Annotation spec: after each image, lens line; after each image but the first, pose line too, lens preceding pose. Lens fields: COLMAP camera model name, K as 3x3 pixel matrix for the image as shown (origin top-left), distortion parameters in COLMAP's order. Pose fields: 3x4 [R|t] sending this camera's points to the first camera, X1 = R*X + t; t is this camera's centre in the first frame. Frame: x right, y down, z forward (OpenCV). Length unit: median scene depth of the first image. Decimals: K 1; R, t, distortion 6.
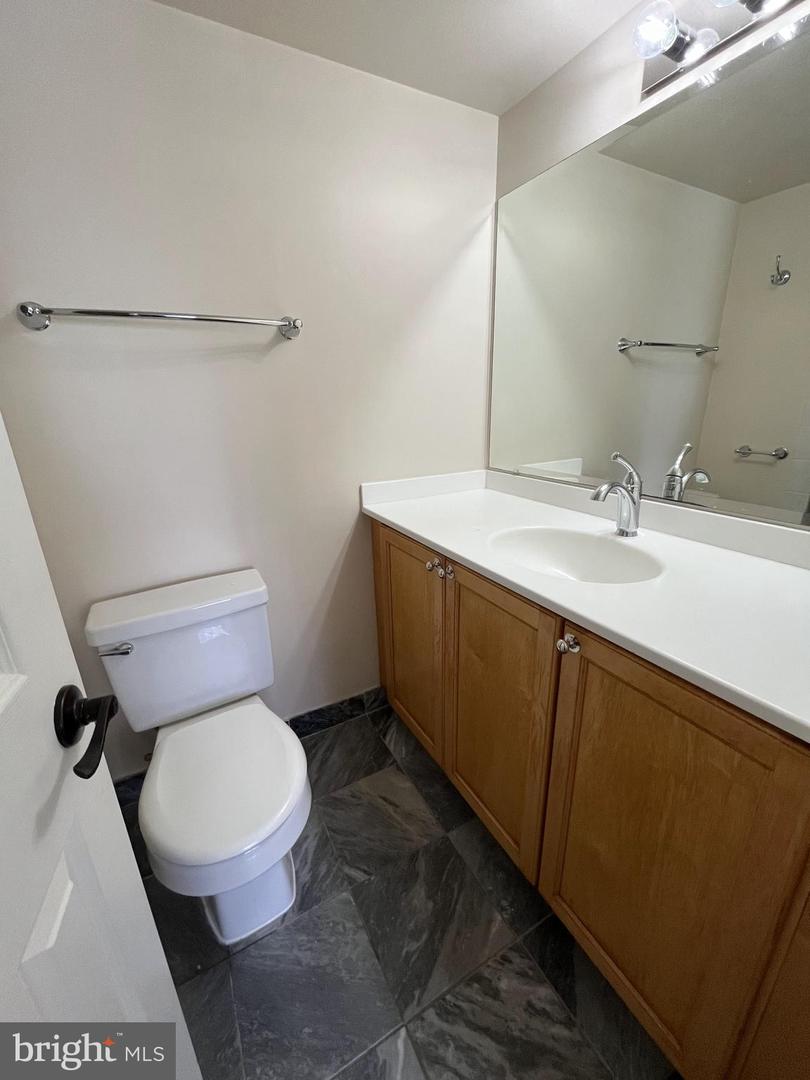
lens RADIAL K [[438.4, 0, 406.8], [0, 438.4, 540.3], [0, 0, 1]] dist [-0.002615, -0.000138]
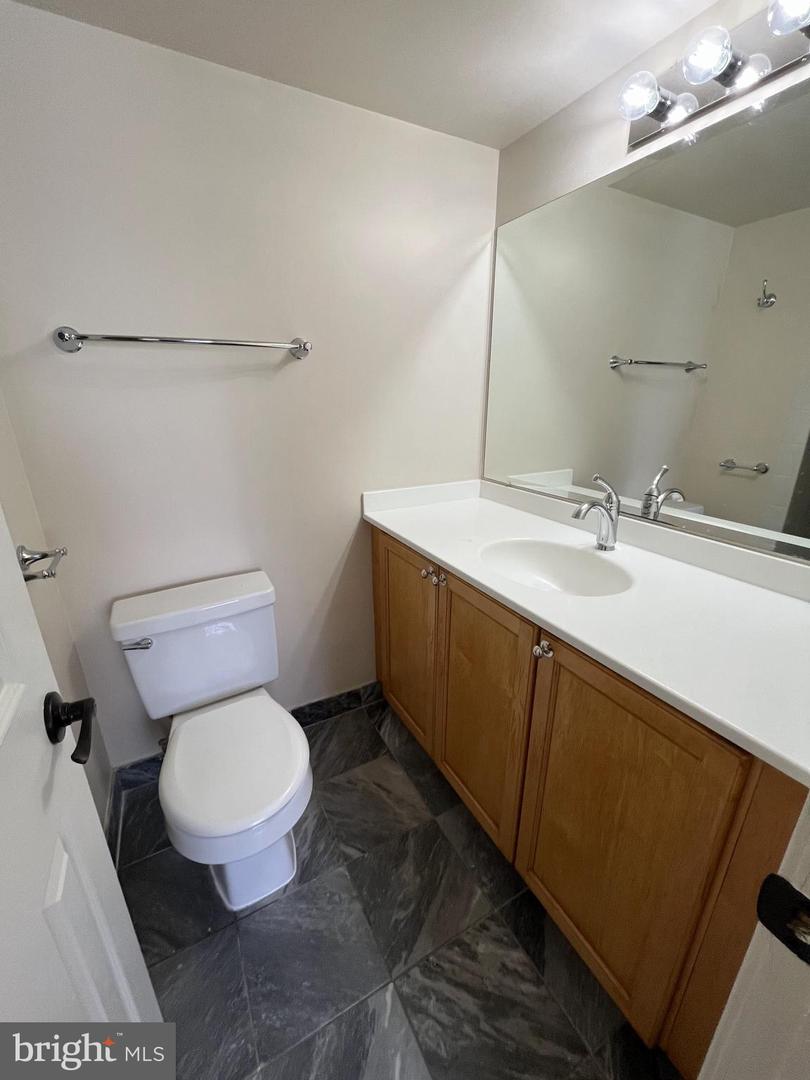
lens RADIAL K [[438.4, 0, 406.5], [0, 438.4, 540.5], [0, 0, 1]] dist [-0.002615, -0.000138]
pose [[0.999743, 0.022260, 0.004264, 0.000814], [-0.022312, 0.999671, 0.012659, -0.035288], [-0.003981, -0.012751, 0.999911, -0.088571]]
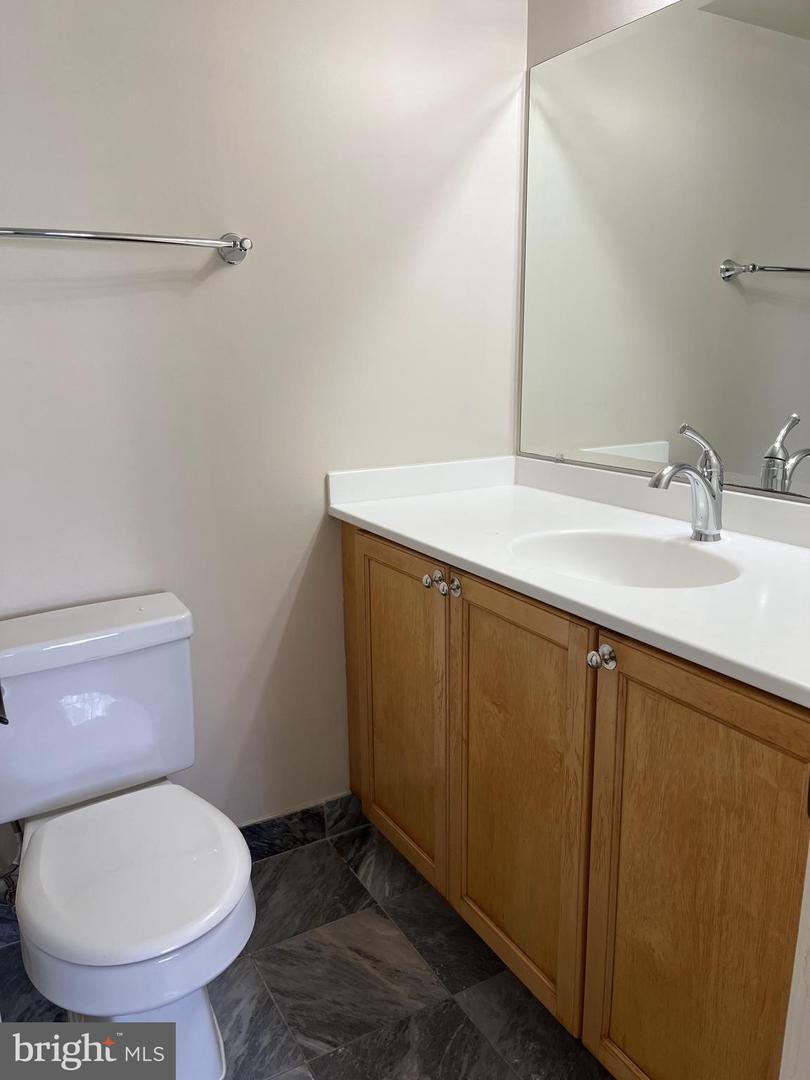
lens RADIAL K [[818.7, 0, 399.3], [0, 818.7, 536.8], [0, 0, 1]] dist [0.068368, -0.085950]
pose [[0.999921, 0.007964, 0.009732, -0.006638], [-0.007100, 0.996283, -0.085853, 0.098643], [-0.010379, 0.085777, 0.996260, -0.314913]]
